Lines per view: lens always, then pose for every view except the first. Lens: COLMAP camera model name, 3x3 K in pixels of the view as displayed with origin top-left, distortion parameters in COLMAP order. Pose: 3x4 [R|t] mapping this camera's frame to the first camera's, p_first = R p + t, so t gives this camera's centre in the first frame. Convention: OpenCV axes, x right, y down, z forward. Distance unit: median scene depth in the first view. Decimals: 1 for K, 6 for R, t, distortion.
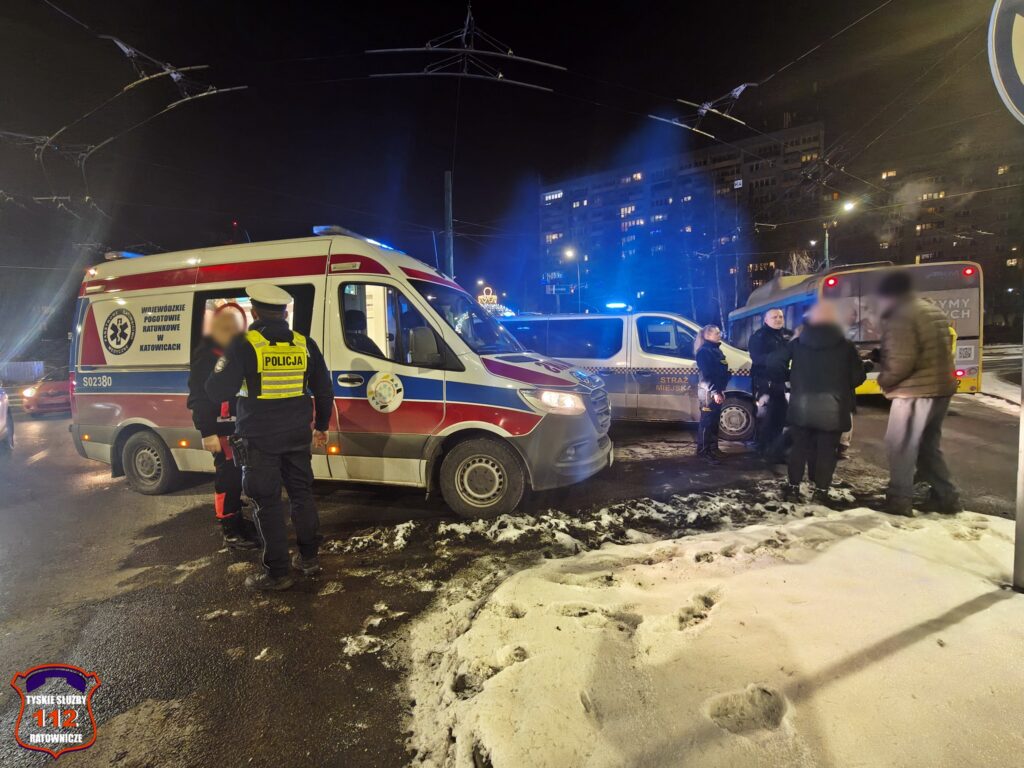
lens RADIAL K [[432.4, 0, 512.0], [0, 432.4, 384.0], [0, 0, 1]] dist [-0.002102, -0.000408]
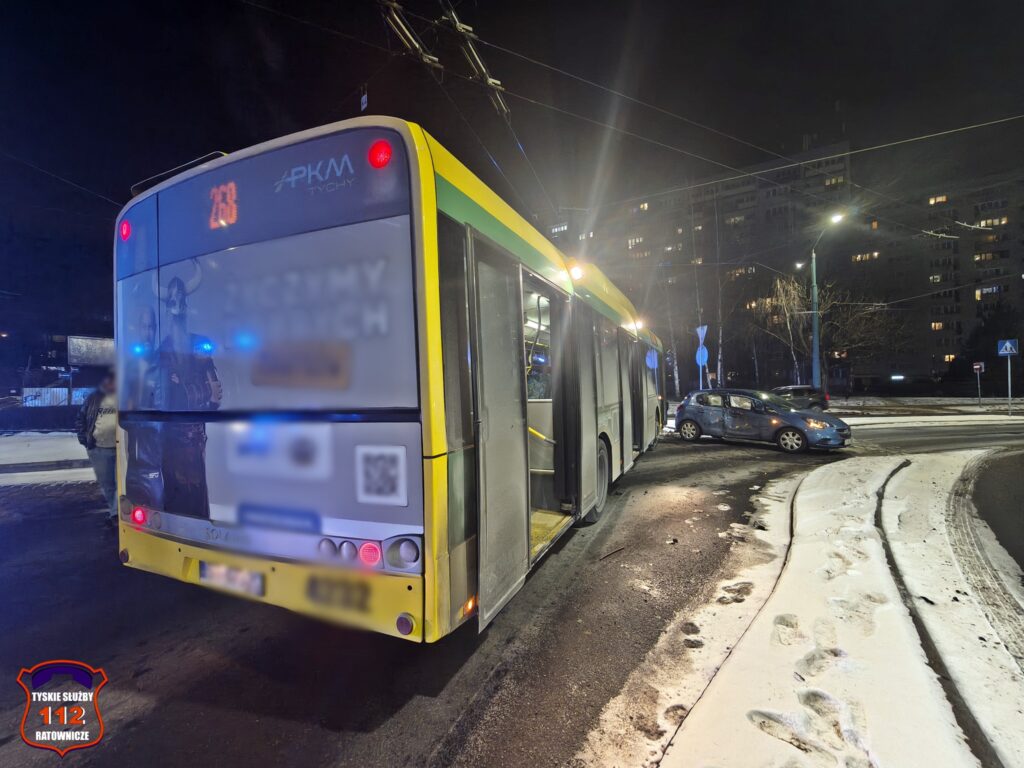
lens RADIAL K [[432.4, 0, 512.0], [0, 432.4, 384.0], [0, 0, 1]] dist [-0.002102, -0.000408]
pose [[0.994650, 0.024436, -0.100367, 0.124229], [-0.032559, 0.996255, -0.080105, -0.011509], [0.098034, 0.082945, 0.991721, 0.081323]]
